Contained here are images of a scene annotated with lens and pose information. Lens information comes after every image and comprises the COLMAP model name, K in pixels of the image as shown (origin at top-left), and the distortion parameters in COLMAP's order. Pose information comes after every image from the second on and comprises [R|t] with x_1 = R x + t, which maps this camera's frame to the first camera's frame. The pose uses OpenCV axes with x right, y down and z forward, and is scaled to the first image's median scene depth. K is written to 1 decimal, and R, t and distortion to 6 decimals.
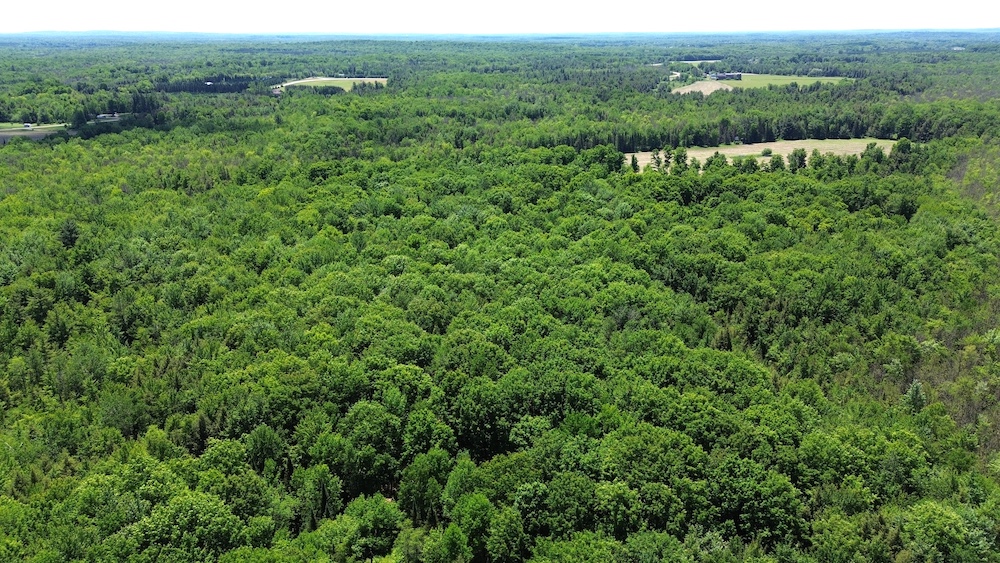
lens RADIAL K [[711.5, 0, 502.5], [0, 711.5, 271.1], [0, 0, 1]] dist [0.069360, -0.058123]
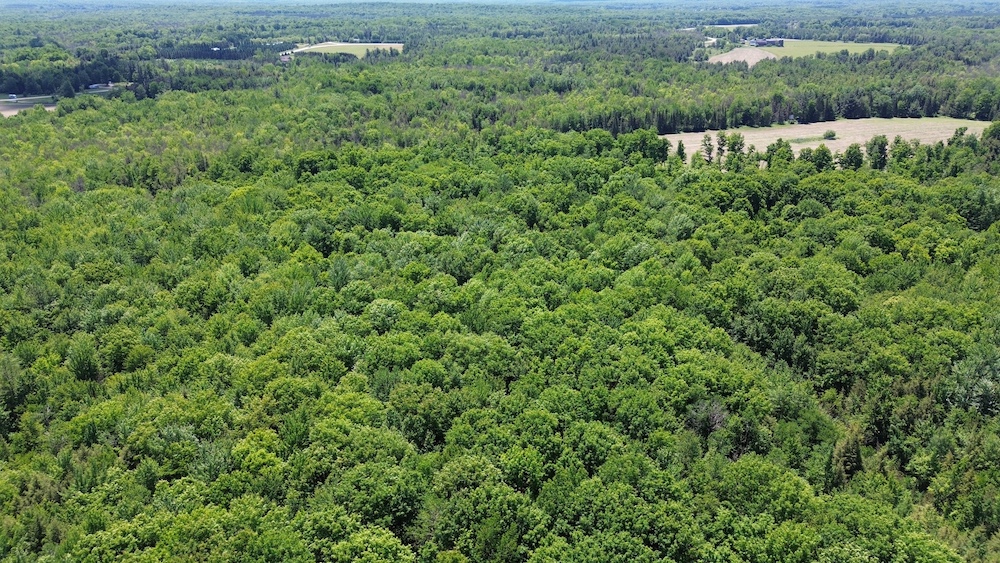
lens RADIAL K [[711.5, 0, 502.5], [0, 711.5, 271.1], [0, 0, 1]] dist [0.069360, -0.058123]
pose [[0.999537, 0.011954, -0.027990, -0.002546], [-0.010636, 0.998849, 0.046781, -0.045279], [0.028517, -0.046462, 0.998513, 0.132482]]
